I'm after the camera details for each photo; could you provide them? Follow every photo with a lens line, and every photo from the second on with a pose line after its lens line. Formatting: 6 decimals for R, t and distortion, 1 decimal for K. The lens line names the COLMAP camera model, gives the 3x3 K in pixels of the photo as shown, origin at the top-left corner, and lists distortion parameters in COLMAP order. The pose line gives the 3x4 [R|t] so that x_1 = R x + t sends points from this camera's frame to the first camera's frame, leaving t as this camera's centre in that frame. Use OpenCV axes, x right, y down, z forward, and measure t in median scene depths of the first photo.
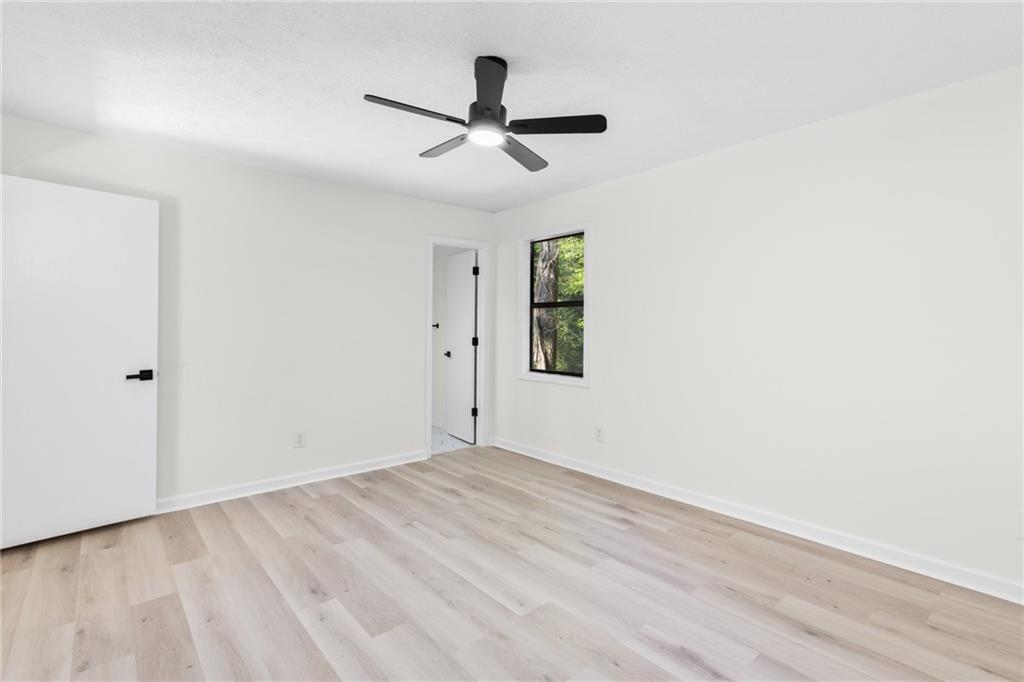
lens RADIAL K [[489.9, 0, 527.2], [0, 489.9, 338.5], [0, 0, 1]] dist [0.003690, 0.000230]
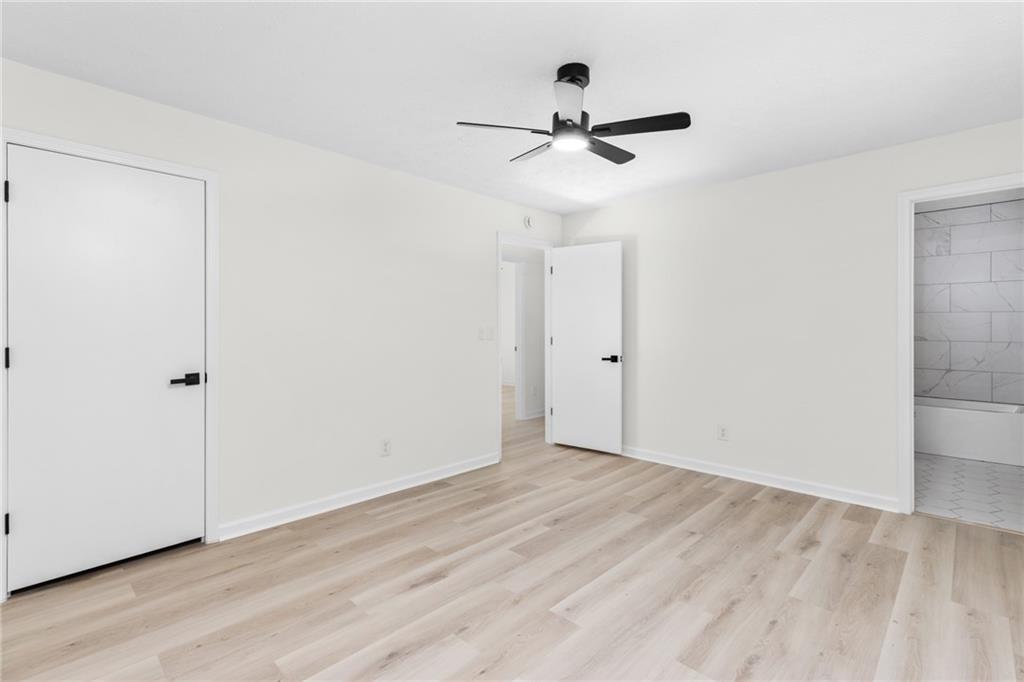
lens RADIAL K [[474.1, 0, 504.9], [0, 474.1, 338.1], [0, 0, 1]] dist [0.029524, -0.006687]
pose [[0.067231, 0.016992, -0.997593, 0.676527], [-0.018175, 0.999710, 0.015803, -0.008782], [0.997572, 0.017069, 0.067520, 0.584711]]
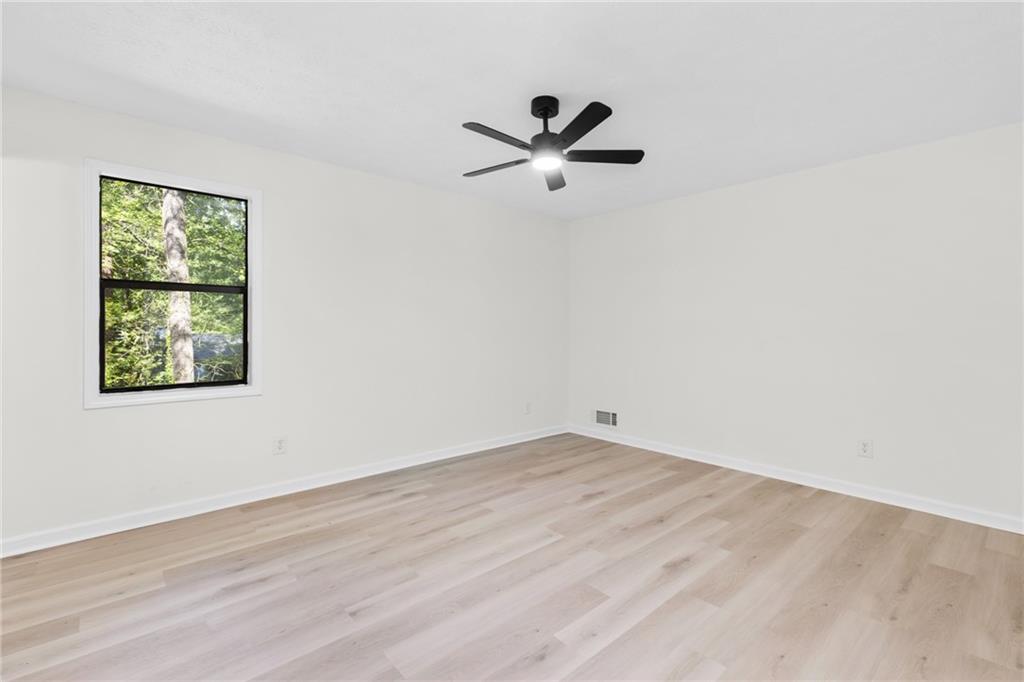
lens RADIAL K [[463.5, 0, 515.2], [0, 463.5, 332.5], [0, 0, 1]] dist [0.005647, 0.000522]
pose [[-0.012358, -0.017887, 0.999764, -0.904344], [0.013755, 0.999742, 0.018057, -0.016154], [-0.999829, 0.013975, -0.012109, 0.805610]]
